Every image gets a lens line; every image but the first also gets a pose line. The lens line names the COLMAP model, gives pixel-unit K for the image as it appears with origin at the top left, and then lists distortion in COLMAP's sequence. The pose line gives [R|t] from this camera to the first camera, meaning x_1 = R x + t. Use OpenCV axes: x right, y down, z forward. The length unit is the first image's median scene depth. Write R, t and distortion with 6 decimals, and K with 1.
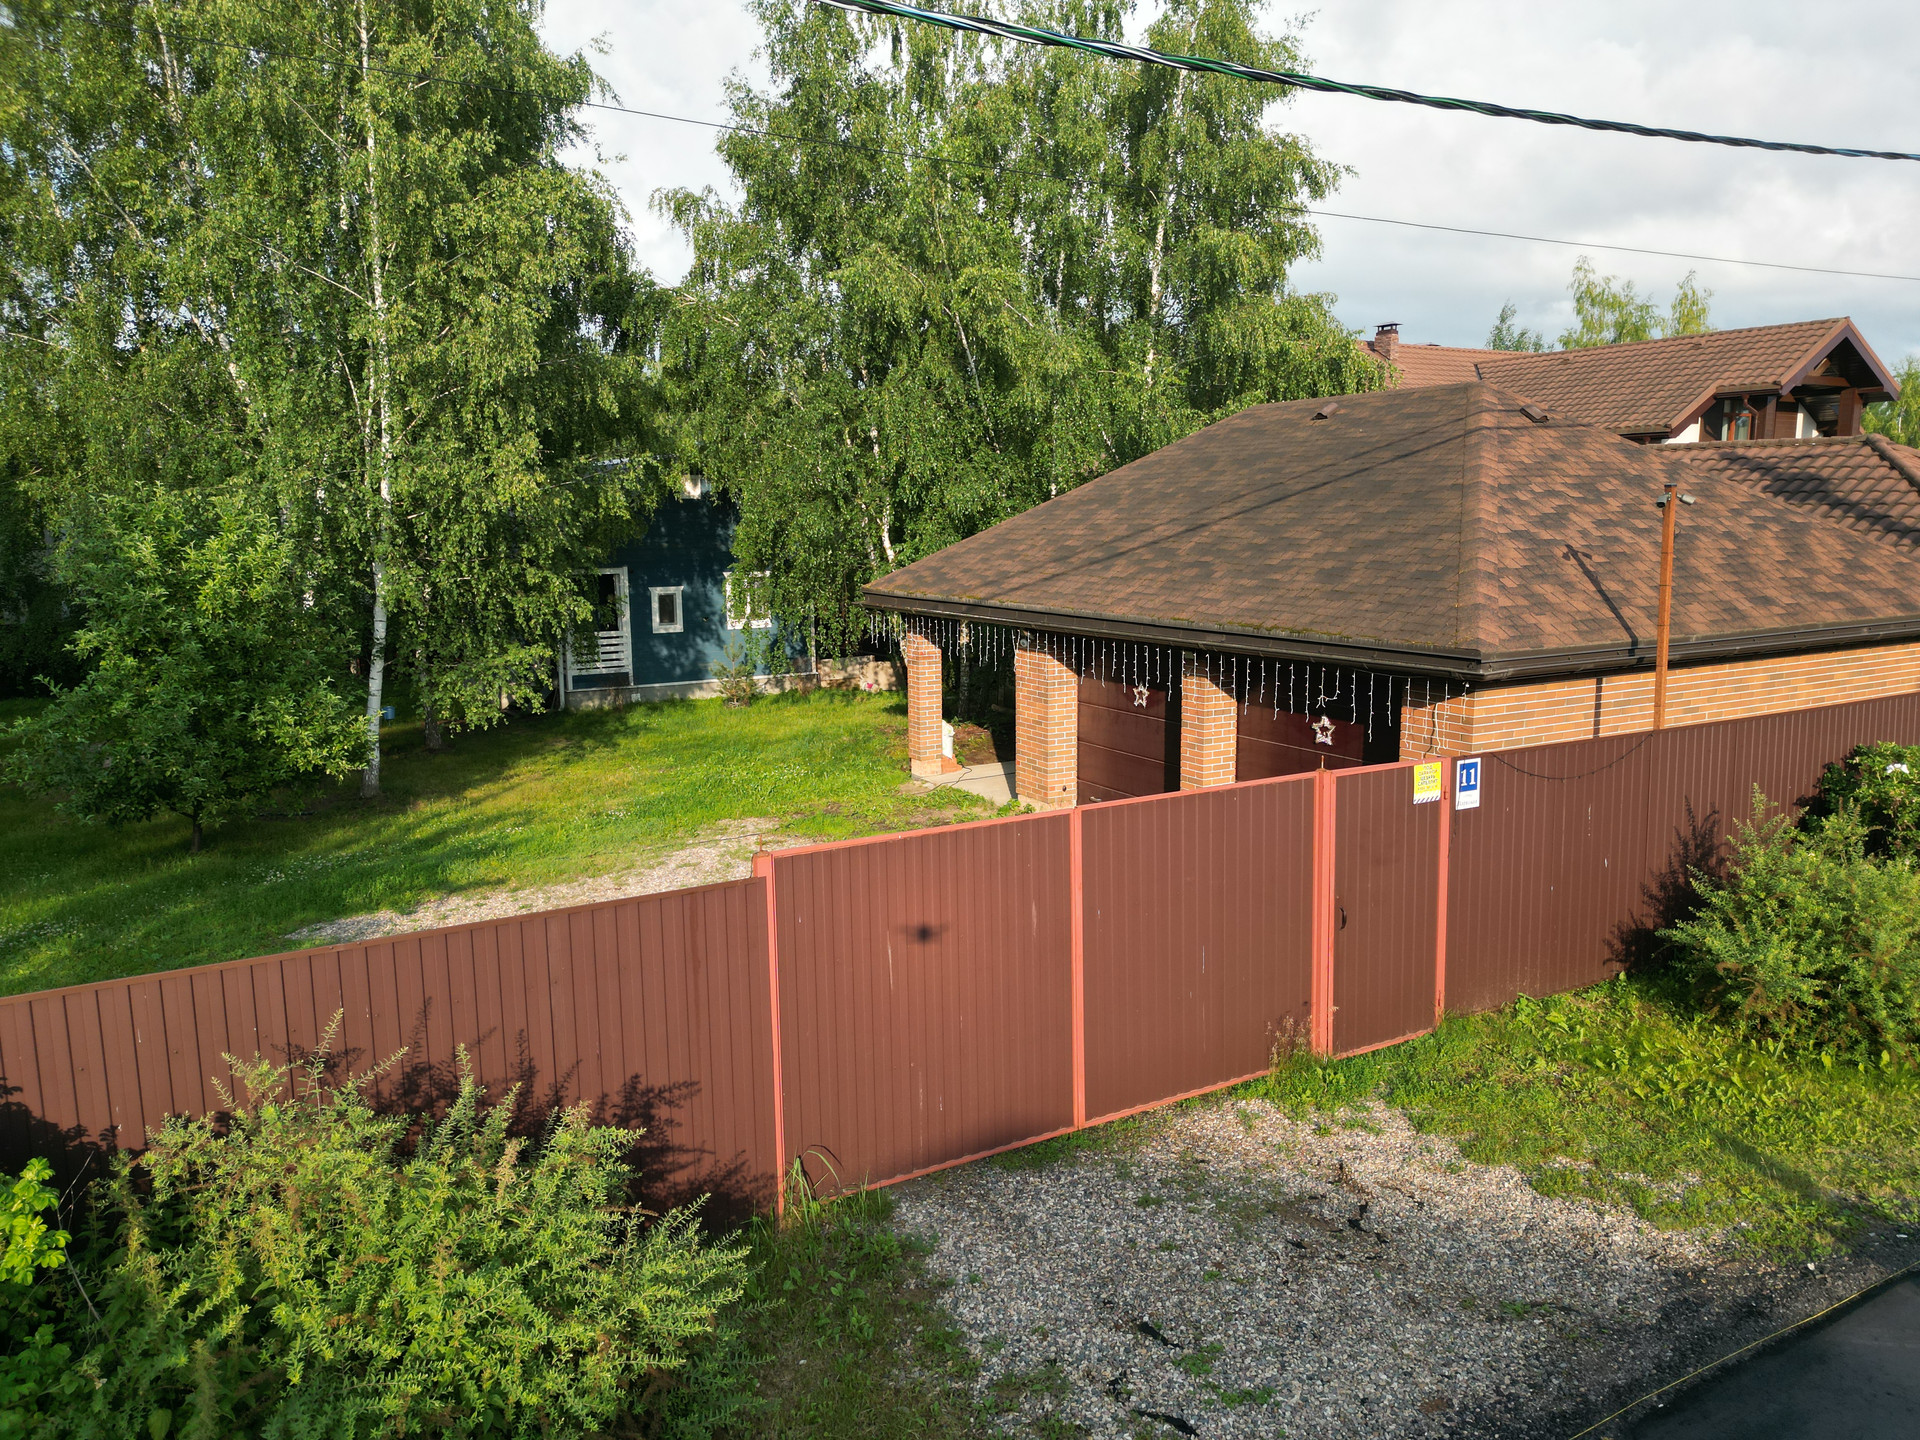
lens RADIAL K [[1337.3, 0, 960.0], [0, 1337.3, 720.0], [0, 0, 1]] dist [0.027095, -0.001279]
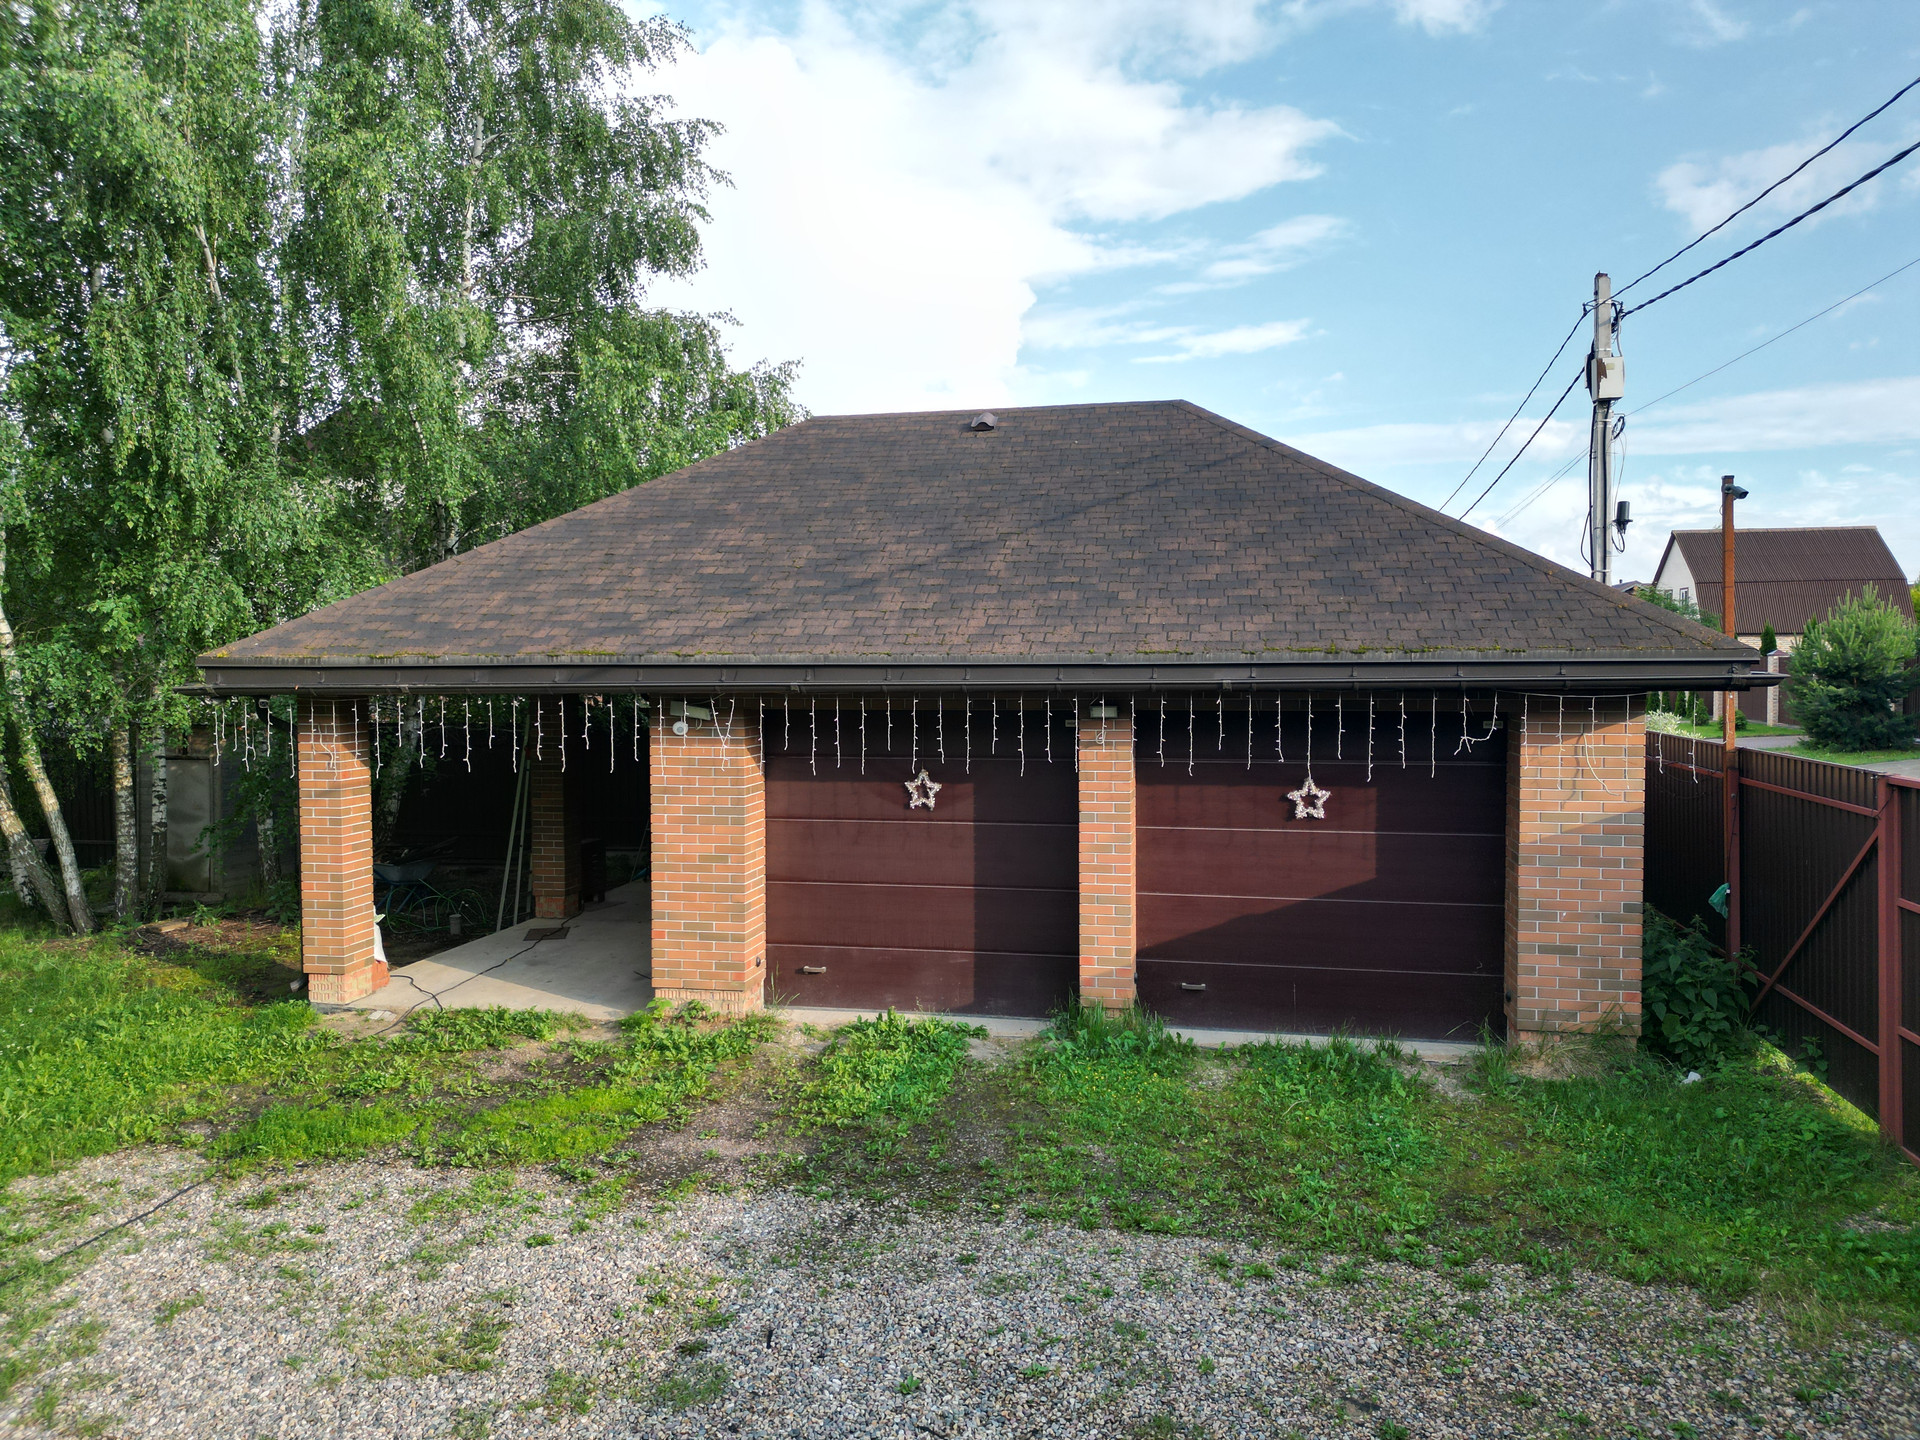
lens RADIAL K [[1333.6, 0, 960.0], [0, 1333.6, 720.0], [0, 0, 1]] dist [0.101272, -0.139002]
pose [[0.641155, -0.016401, 0.767236, -0.348109], [0.113876, 0.990736, -0.073984, -0.002521], [-0.758915, 0.134805, 0.637083, 0.547225]]
